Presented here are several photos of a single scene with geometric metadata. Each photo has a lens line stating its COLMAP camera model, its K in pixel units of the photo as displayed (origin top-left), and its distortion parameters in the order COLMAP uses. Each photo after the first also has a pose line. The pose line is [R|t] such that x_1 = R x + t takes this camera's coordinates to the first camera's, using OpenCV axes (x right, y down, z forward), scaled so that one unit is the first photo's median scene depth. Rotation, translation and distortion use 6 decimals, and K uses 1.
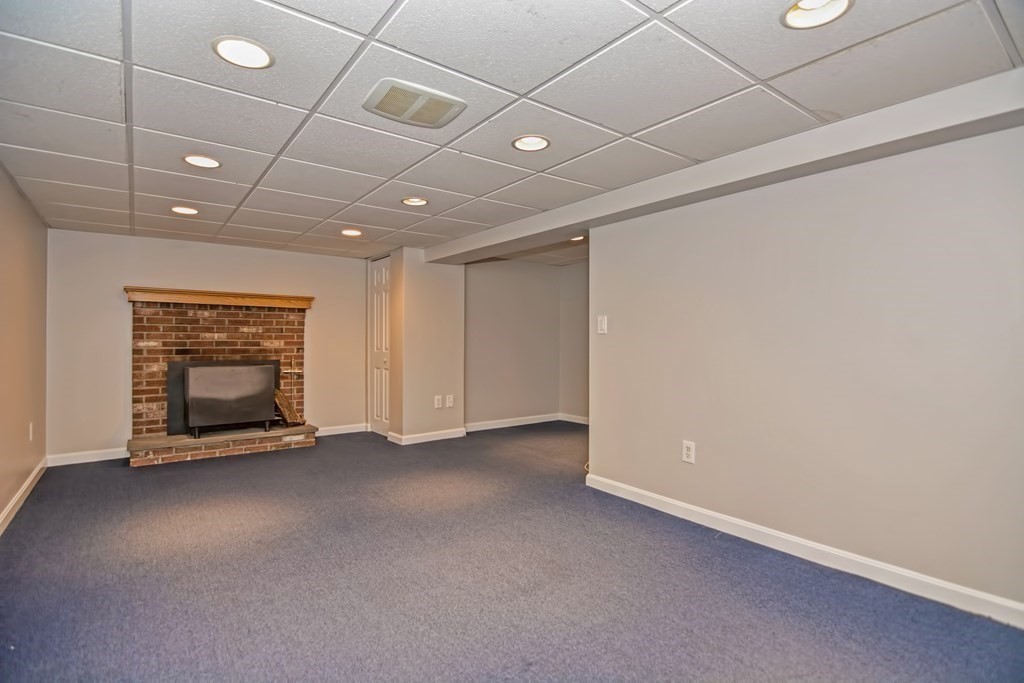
lens RADIAL K [[495.2, 0, 516.4], [0, 495.2, 338.4], [0, 0, 1]] dist [-0.010782, -0.007655]
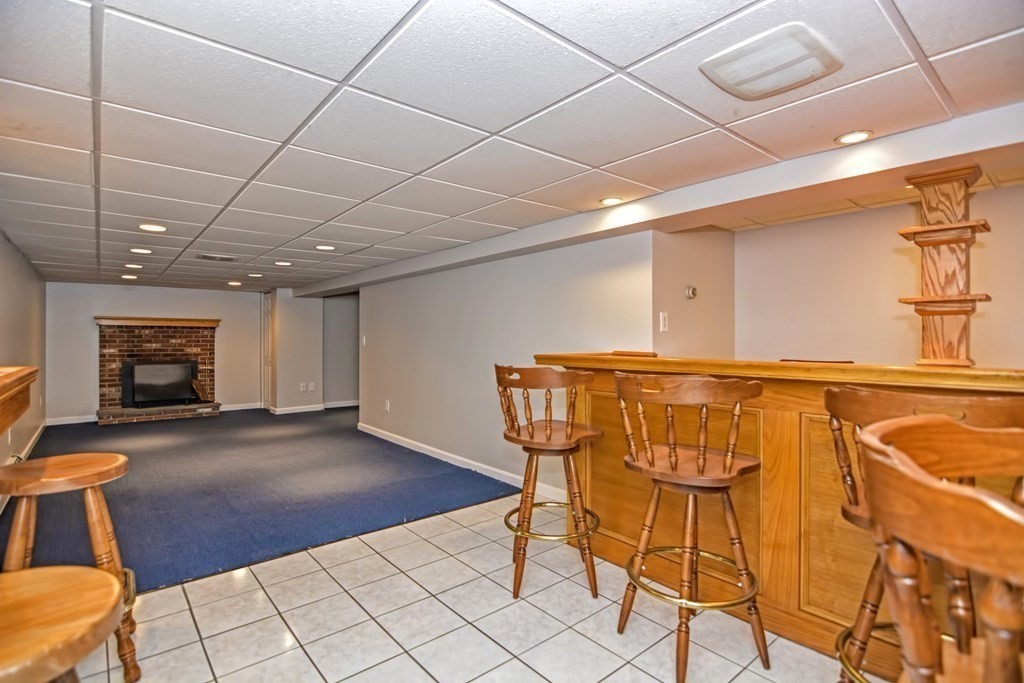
lens RADIAL K [[495.2, 0, 517.5], [0, 495.2, 337.3], [0, 0, 1]] dist [-0.010782, -0.007655]
pose [[0.999259, -0.004299, 0.038244, 0.507024], [0.004431, 0.999985, -0.003352, -0.020998], [-0.038229, 0.003519, 0.999263, -0.632408]]
